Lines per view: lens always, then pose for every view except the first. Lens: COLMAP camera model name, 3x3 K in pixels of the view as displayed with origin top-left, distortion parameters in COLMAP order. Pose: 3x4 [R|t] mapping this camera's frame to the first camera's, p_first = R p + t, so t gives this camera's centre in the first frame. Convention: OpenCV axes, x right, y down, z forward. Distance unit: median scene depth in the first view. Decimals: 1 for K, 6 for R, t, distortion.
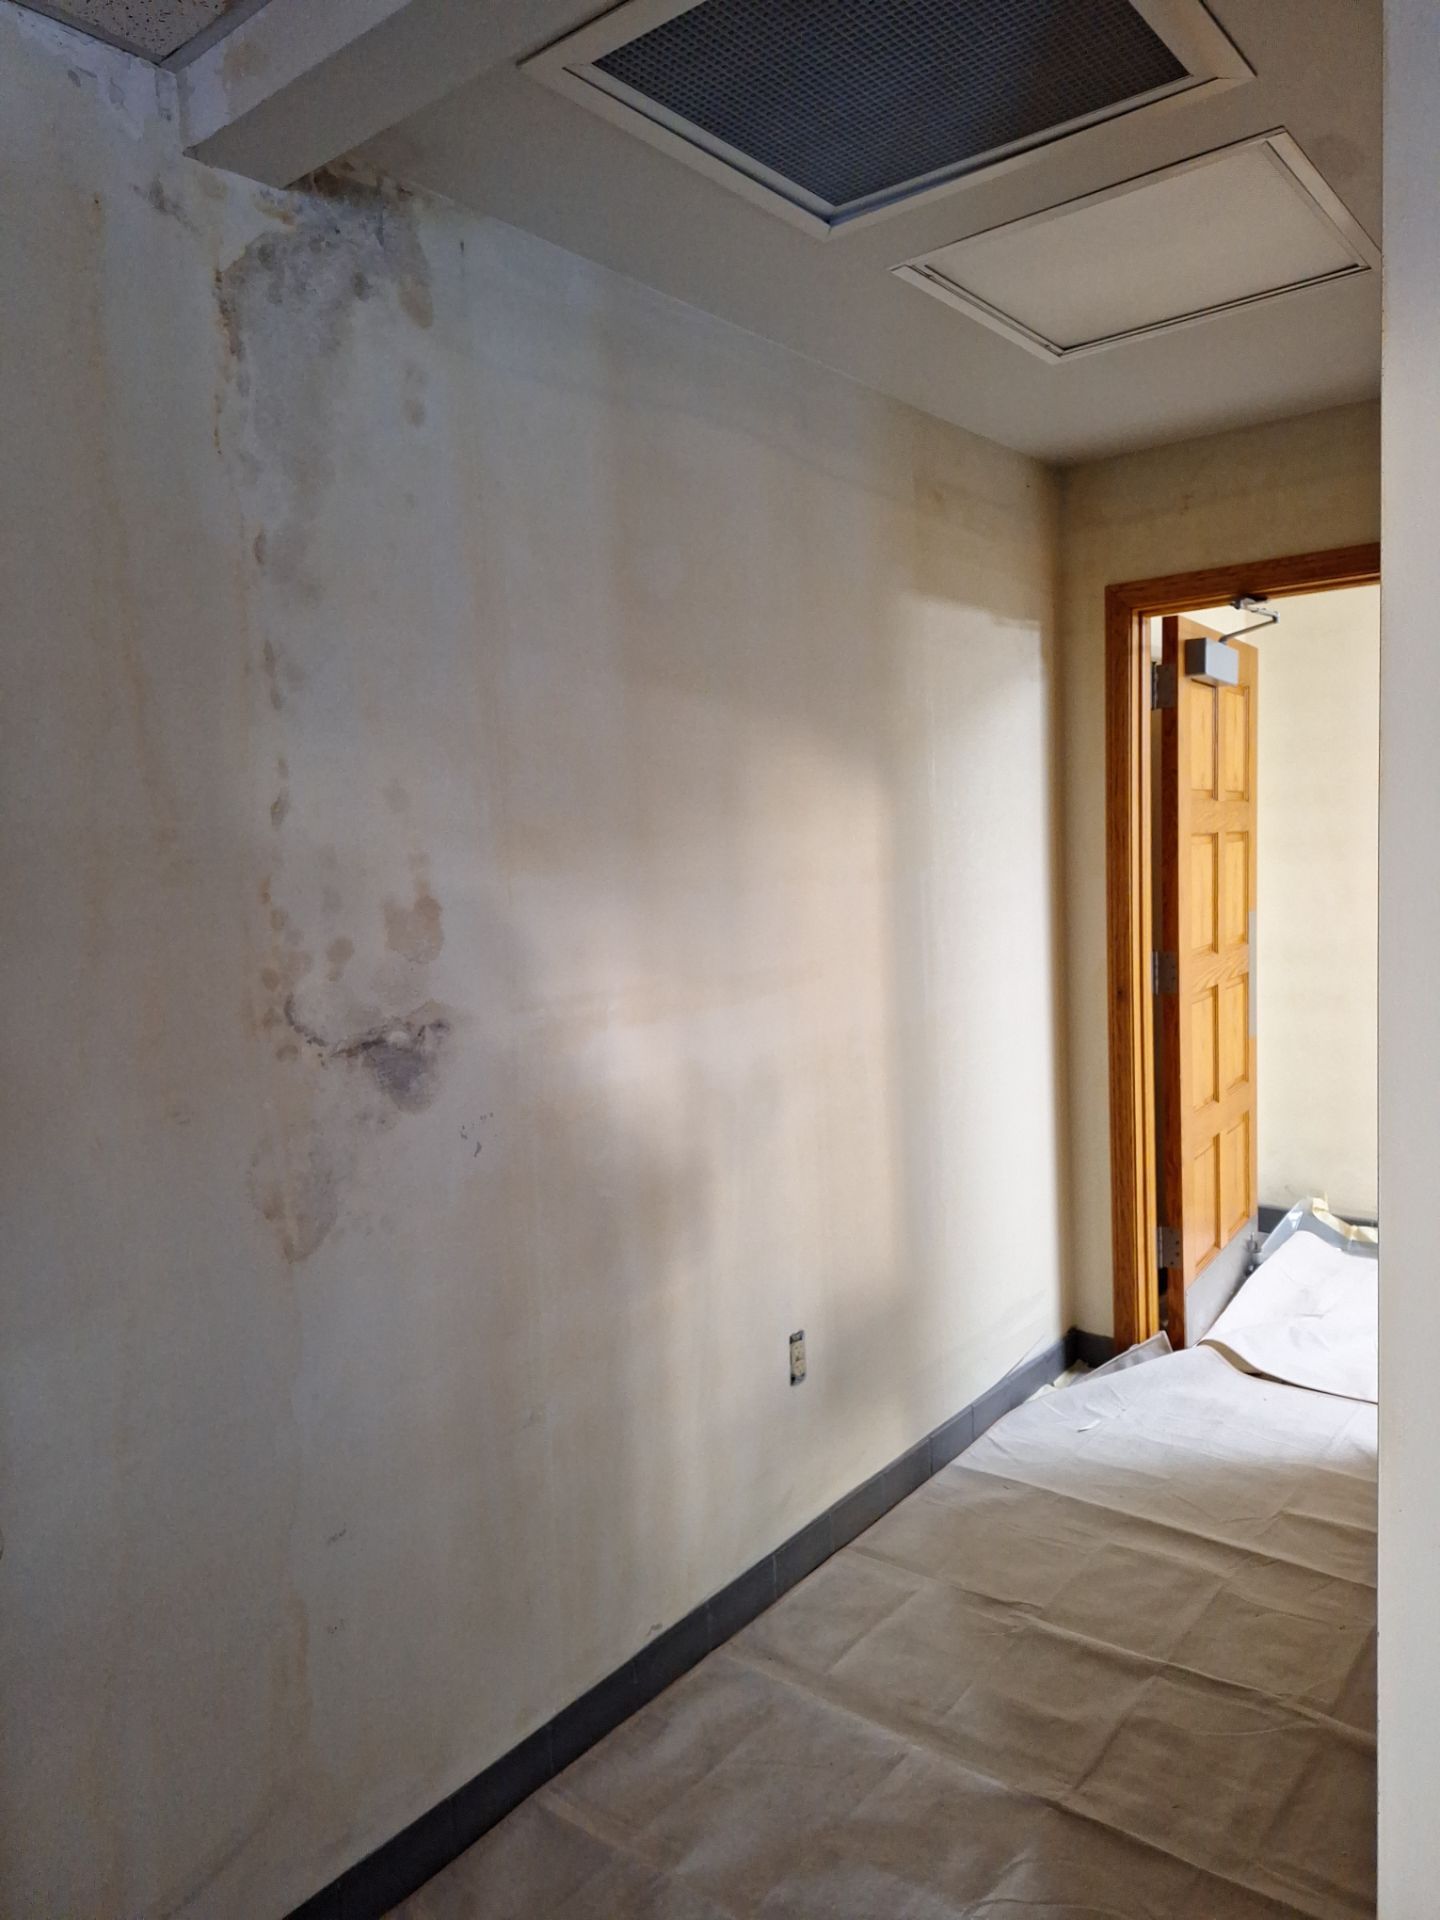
lens RADIAL K [[1324.9, 0, 721.8], [0, 1324.9, 981.3], [0, 0, 1]] dist [0.069819, -0.086549]
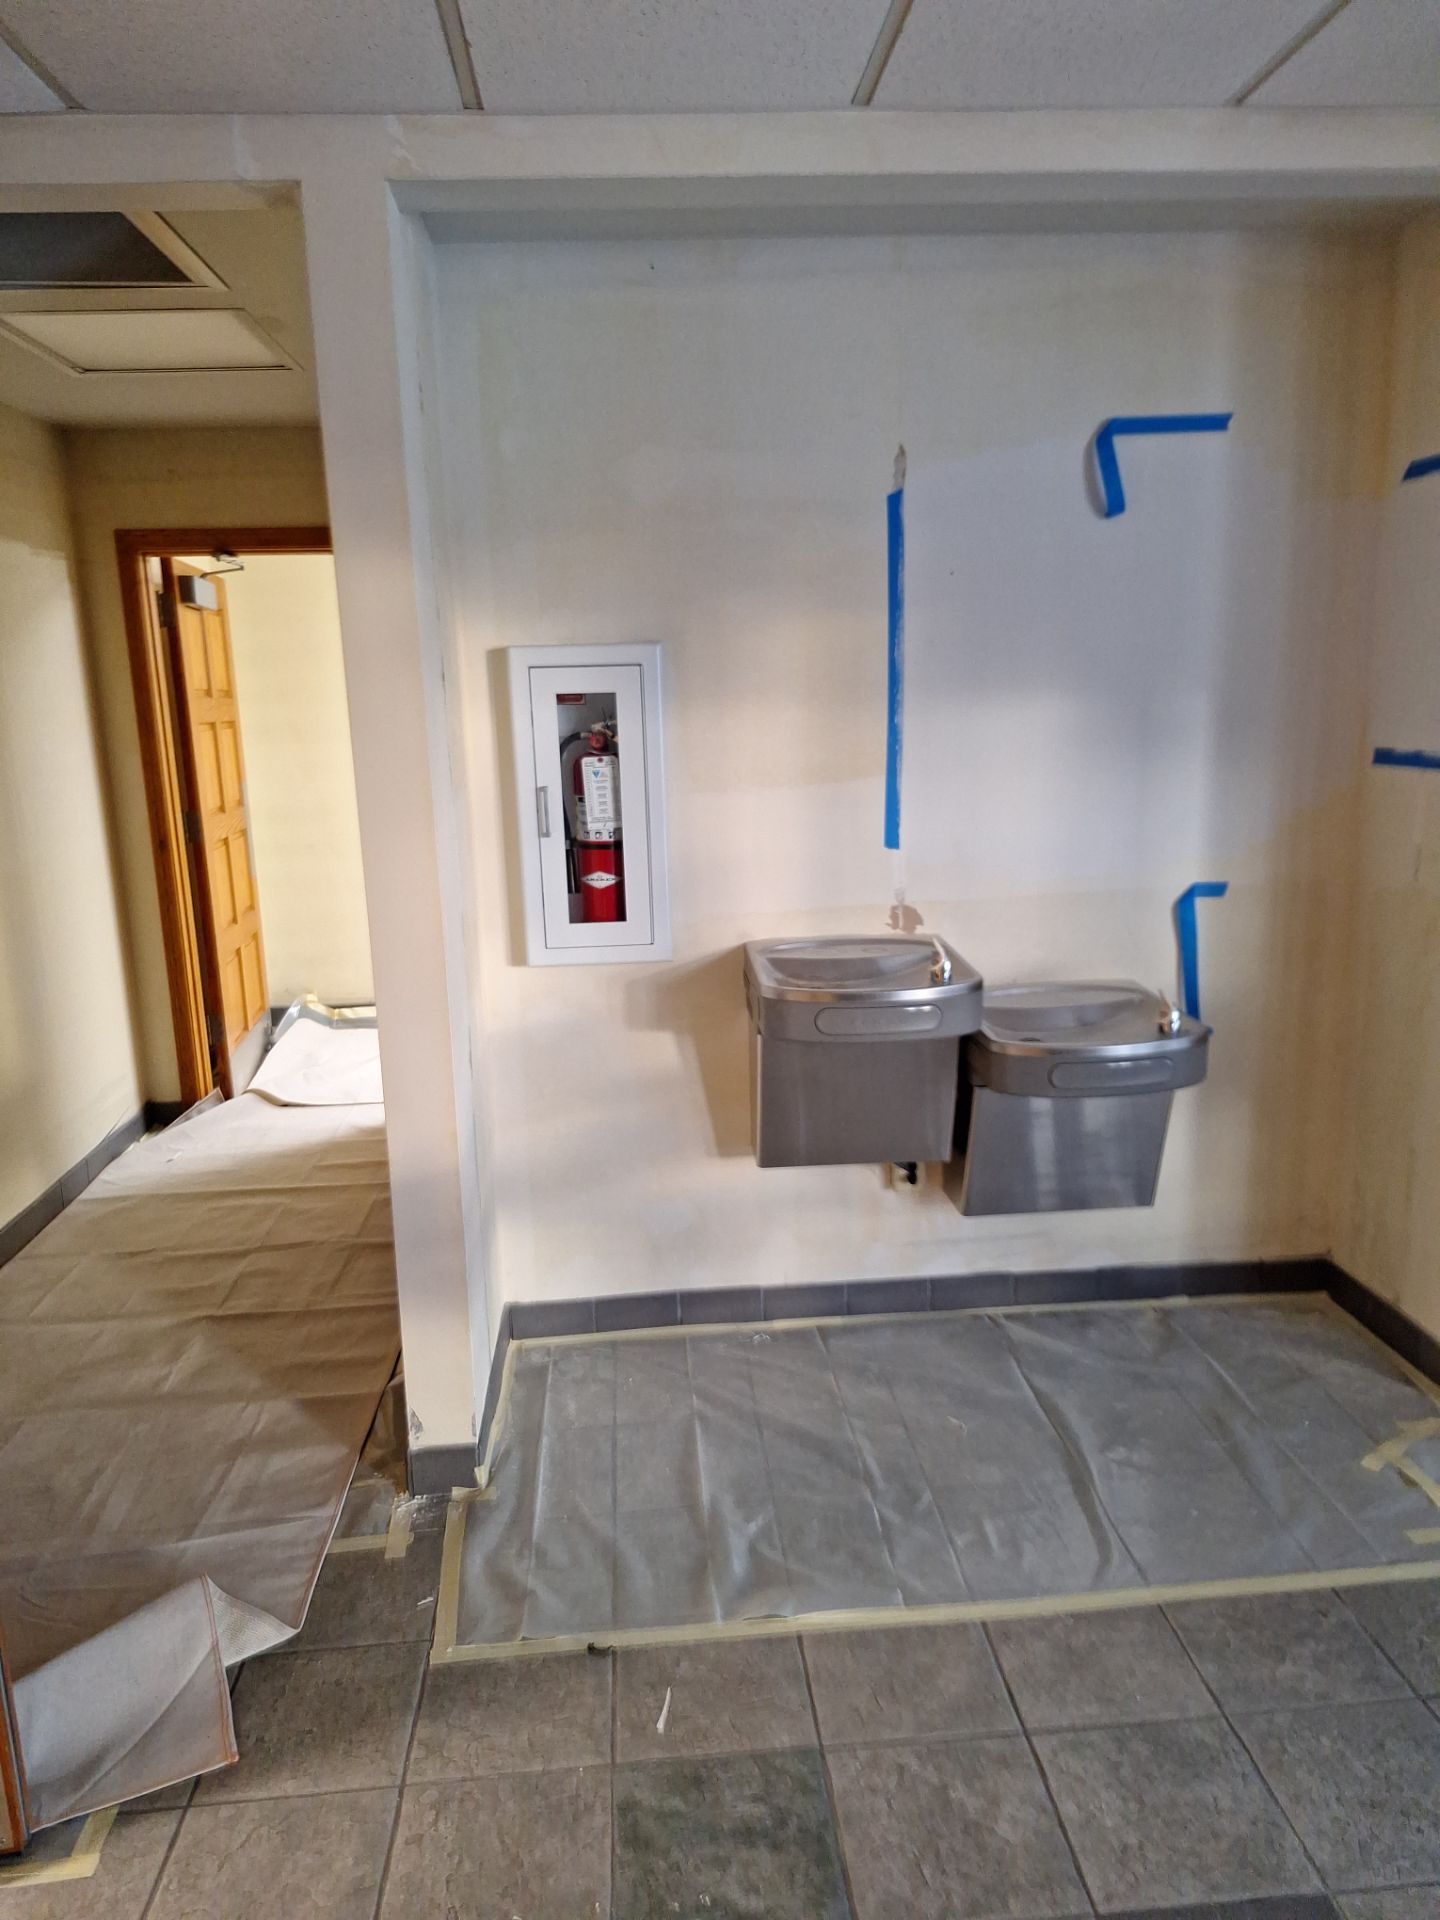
lens RADIAL K [[1324.9, 0, 721.8], [0, 1324.9, 981.3], [0, 0, 1]] dist [0.069819, -0.086549]
pose [[0.733316, -0.121359, 0.668969, -0.208773], [0.063379, 0.991858, 0.110460, 0.034475], [-0.676927, -0.038603, 0.735037, -0.383195]]
